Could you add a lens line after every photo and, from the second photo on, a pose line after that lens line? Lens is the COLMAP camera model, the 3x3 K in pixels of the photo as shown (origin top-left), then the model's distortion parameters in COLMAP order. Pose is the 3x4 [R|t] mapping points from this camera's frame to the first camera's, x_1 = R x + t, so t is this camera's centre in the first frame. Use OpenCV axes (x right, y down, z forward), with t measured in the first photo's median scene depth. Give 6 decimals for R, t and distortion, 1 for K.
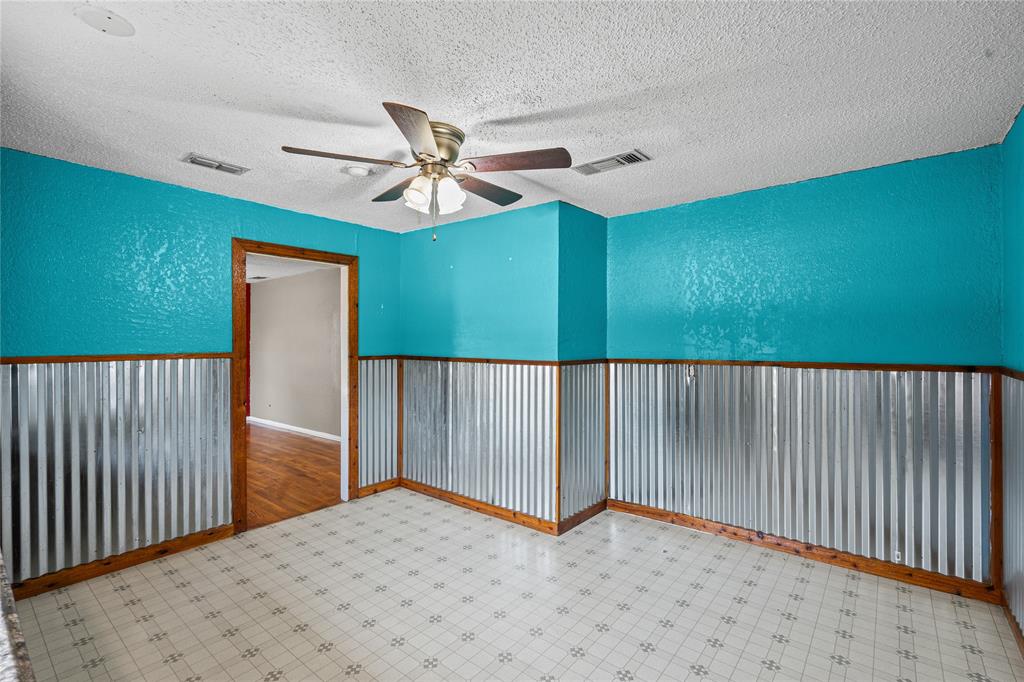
lens RADIAL K [[470.6, 0, 513.5], [0, 470.6, 341.8], [0, 0, 1]] dist [0.001734, 0.000325]
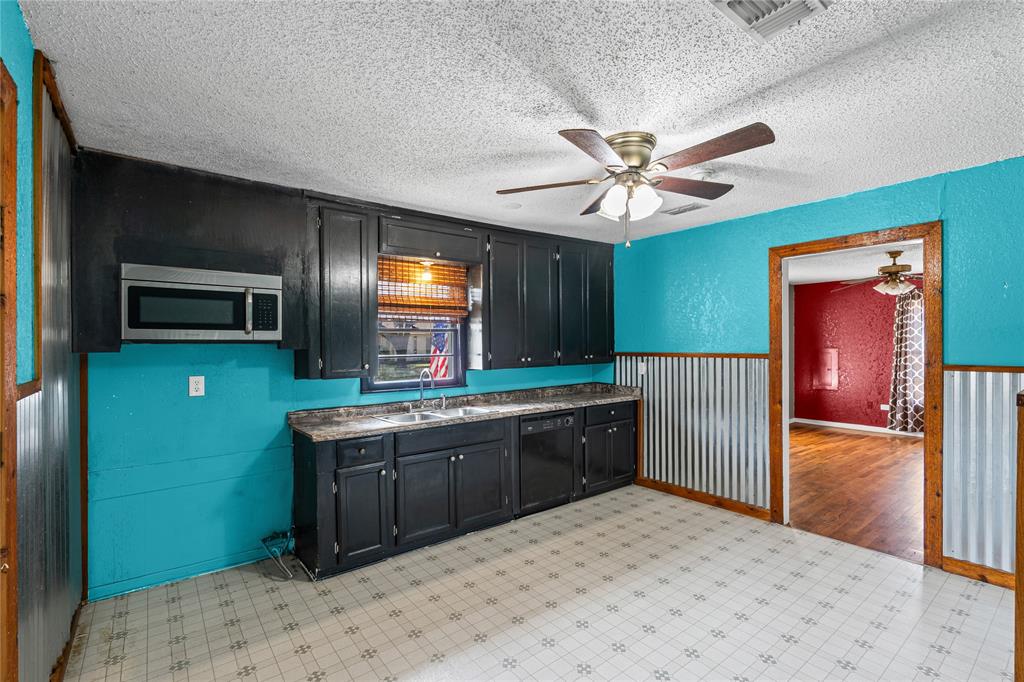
lens RADIAL K [[470.6, 0, 514.4], [0, 470.6, 342.7], [0, 0, 1]] dist [0.001734, 0.000325]
pose [[-0.223242, -0.000565, -0.974763, 0.661668], [0.003509, 0.999993, -0.001384, -0.003724], [0.974757, -0.003729, -0.223238, 0.736830]]
